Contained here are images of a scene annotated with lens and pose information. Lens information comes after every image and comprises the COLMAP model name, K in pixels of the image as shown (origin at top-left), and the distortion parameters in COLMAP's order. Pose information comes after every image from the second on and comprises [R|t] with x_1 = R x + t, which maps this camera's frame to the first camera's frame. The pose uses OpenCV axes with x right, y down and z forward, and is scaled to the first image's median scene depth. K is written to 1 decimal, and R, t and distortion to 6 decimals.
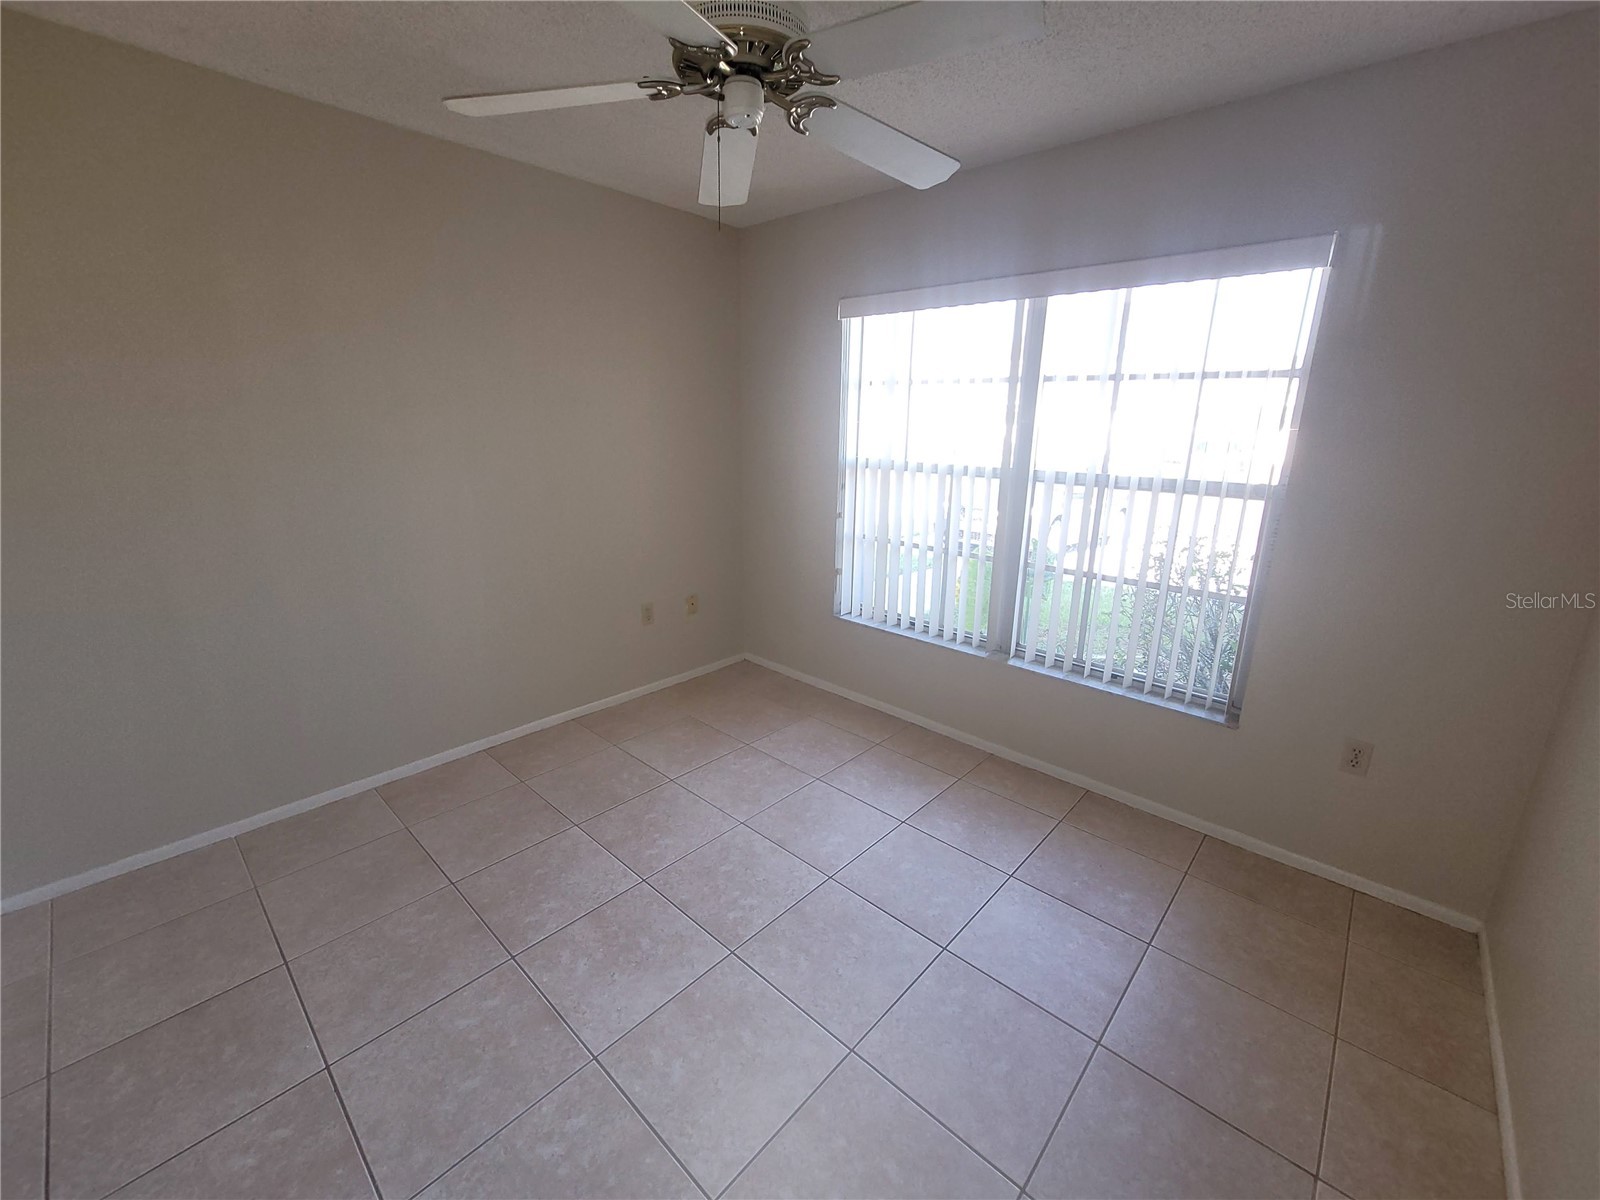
lens RADIAL K [[652.4, 0, 802.4], [0, 652.4, 598.4], [0, 0, 1]] dist [-0.000121, 0.000234]
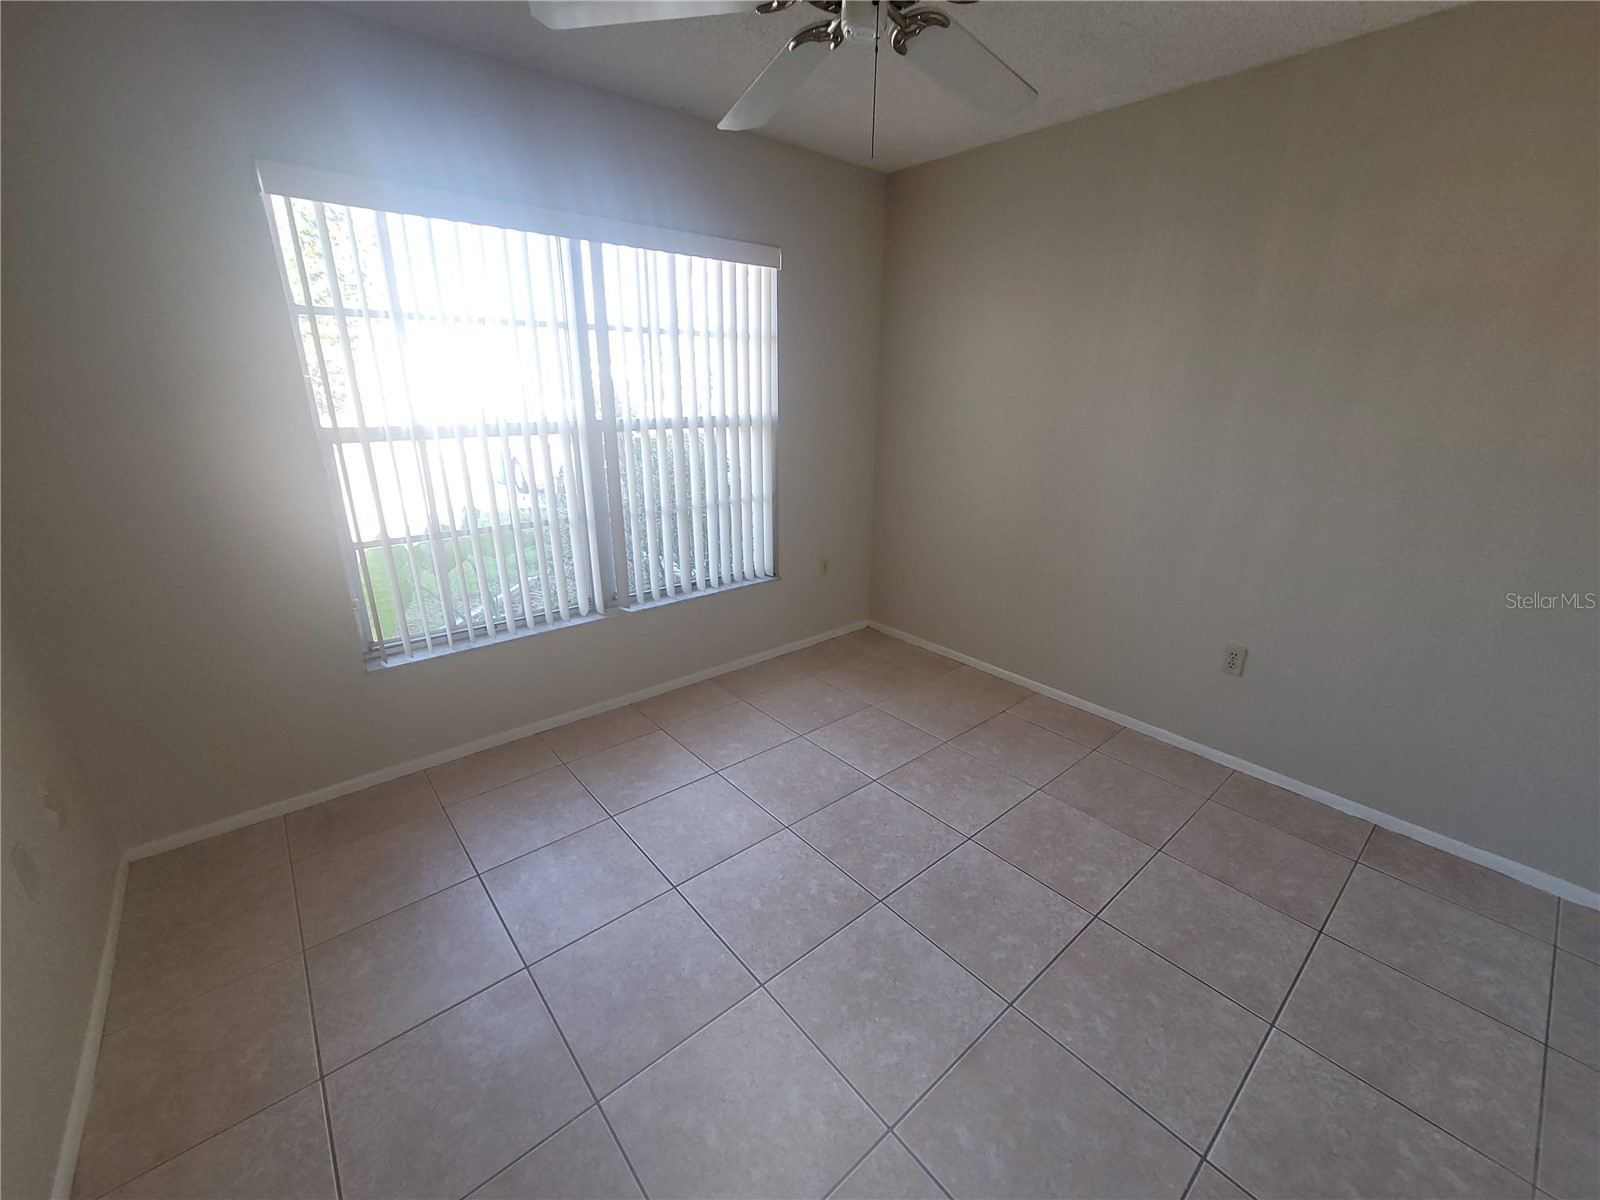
lens RADIAL K [[652.0, 0, 800.0], [0, 652.0, 600.0], [0, 0, 1]] dist [0.010099, 0.000097]
pose [[0.123702, -0.338097, 0.932946, -0.767654], [0.250583, 0.920340, 0.300303, -0.202486], [-0.960159, 0.196632, 0.198569, 0.675049]]
